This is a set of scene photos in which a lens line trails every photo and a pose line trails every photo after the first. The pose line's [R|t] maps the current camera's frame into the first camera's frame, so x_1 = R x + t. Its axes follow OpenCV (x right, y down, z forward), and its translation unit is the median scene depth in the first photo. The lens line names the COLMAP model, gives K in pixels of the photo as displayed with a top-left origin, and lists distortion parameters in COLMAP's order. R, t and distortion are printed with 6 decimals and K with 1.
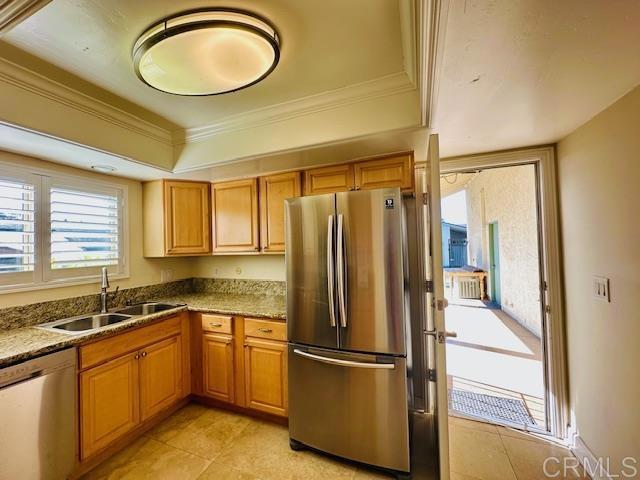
lens RADIAL K [[257.5, 0, 319.7], [0, 257.5, 240.1], [0, 0, 1]] dist [0.001615, 0.000618]
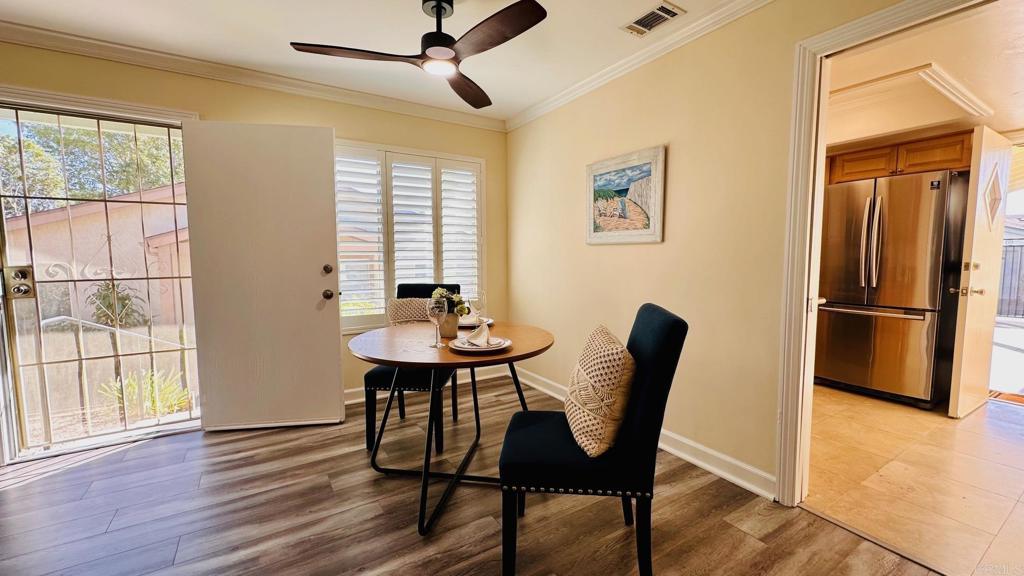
lens RADIAL K [[408.8, 0, 512.6], [0, 408.8, 286.1], [0, 0, 1]] dist [0.002315, -0.000332]
pose [[0.815226, 0.065917, -0.575380, -0.152430], [-0.006636, 0.994500, 0.104529, 0.107092], [0.579105, -0.081397, 0.811179, -1.313471]]
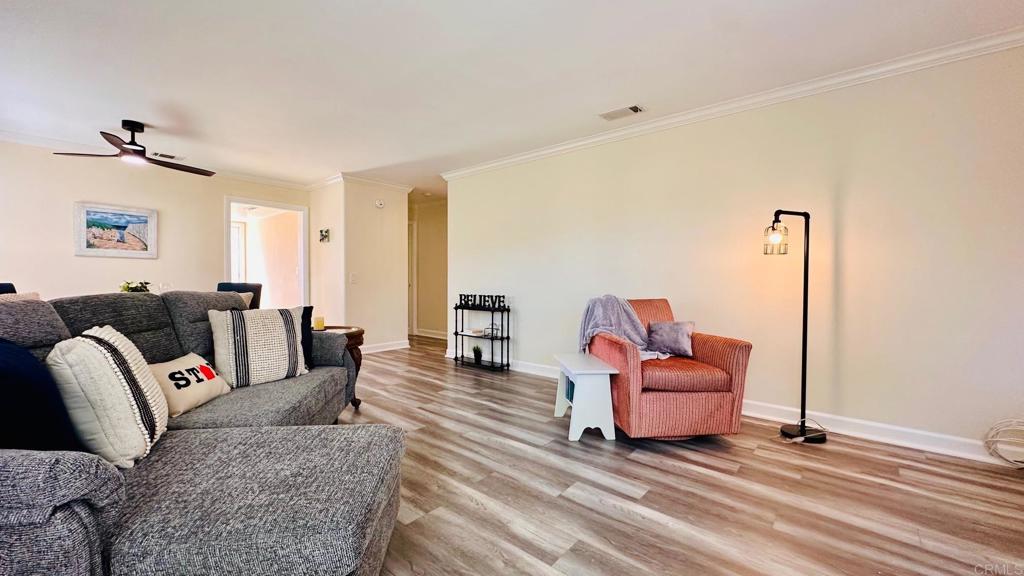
lens RADIAL K [[408.8, 0, 509.4], [0, 408.8, 288.4], [0, 0, 1]] dist [0.002315, -0.000332]
pose [[0.316720, 0.009167, 0.948475, -2.061372], [-0.031362, 0.999508, 0.000812, 0.205867], [-0.948001, -0.030003, 0.316851, -2.733529]]
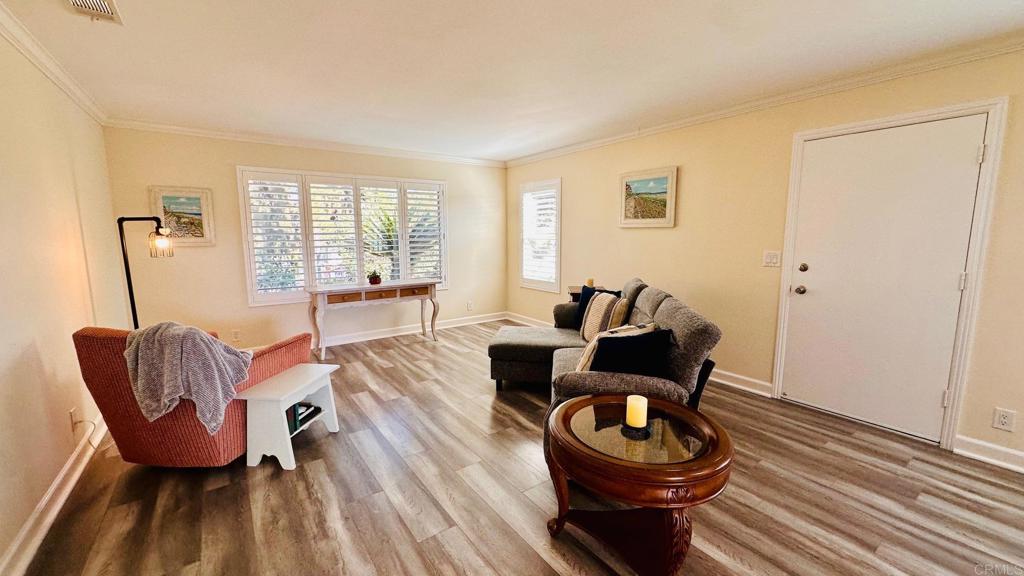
lens RADIAL K [[408.8, 0, 510.7], [0, 408.8, 288.2], [0, 0, 1]] dist [0.002315, -0.000332]
pose [[-0.524691, 0.144022, -0.839022, -0.035125], [0.030351, 0.988123, 0.150636, 0.011789], [0.850752, 0.053572, -0.522830, -1.332632]]
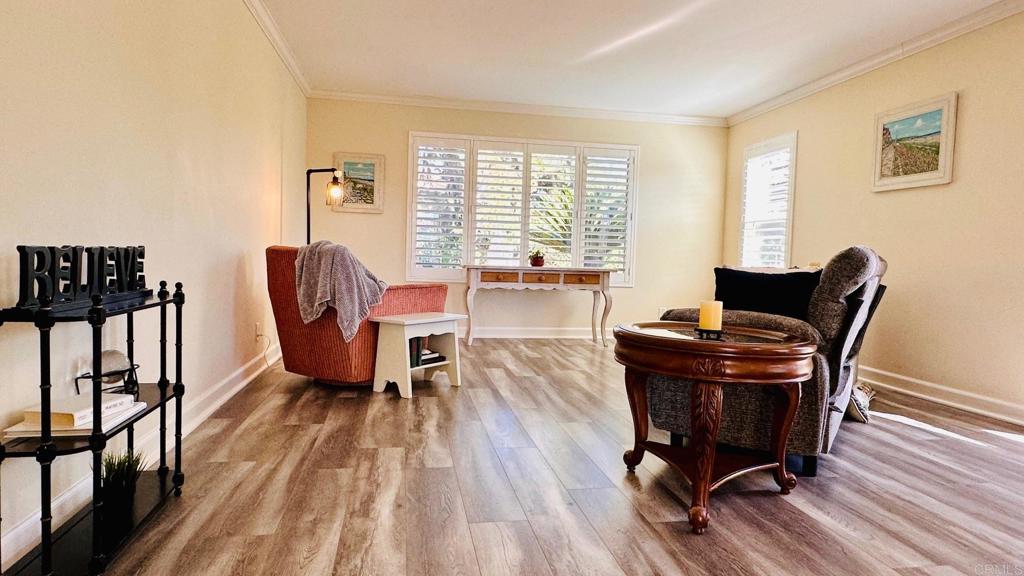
lens RADIAL K [[618.1, 0, 515.6], [0, 618.1, 297.6], [0, 0, 1]] dist [-0.012504, 0.002649]
pose [[-0.840291, 0.037118, -0.540864, 0.072904], [0.000840, 0.997741, 0.067167, 0.260046], [0.542135, 0.055985, -0.838424, -0.827919]]
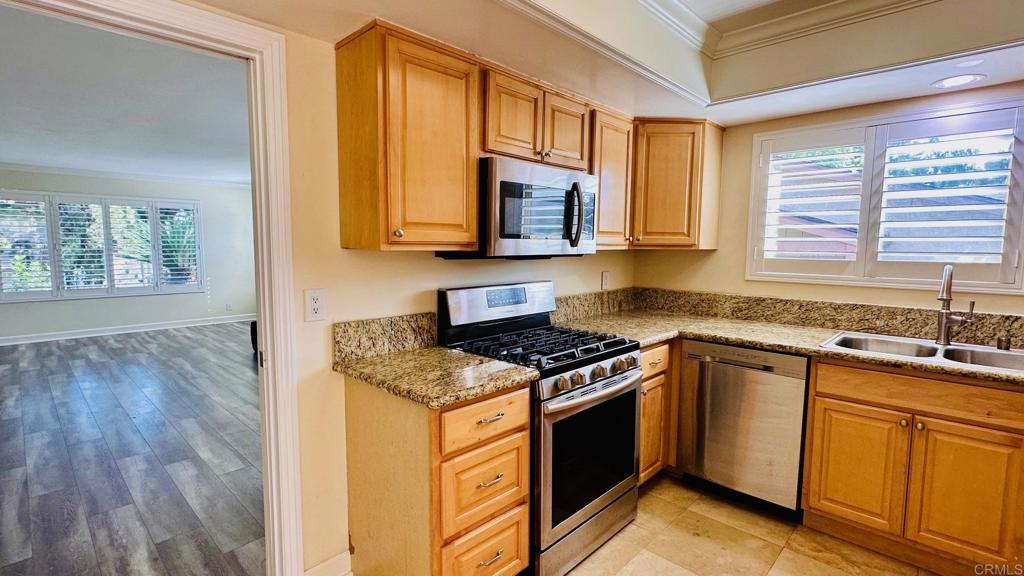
lens RADIAL K [[484.4, 0, 518.0], [0, 484.4, 287.1], [0, 0, 1]] dist [0.002169, 0.000308]
pose [[-0.364323, 0.109596, -0.924801, 0.498926], [0.020623, 0.993757, 0.109644, 0.017997], [0.931044, 0.020874, -0.364309, 0.524736]]
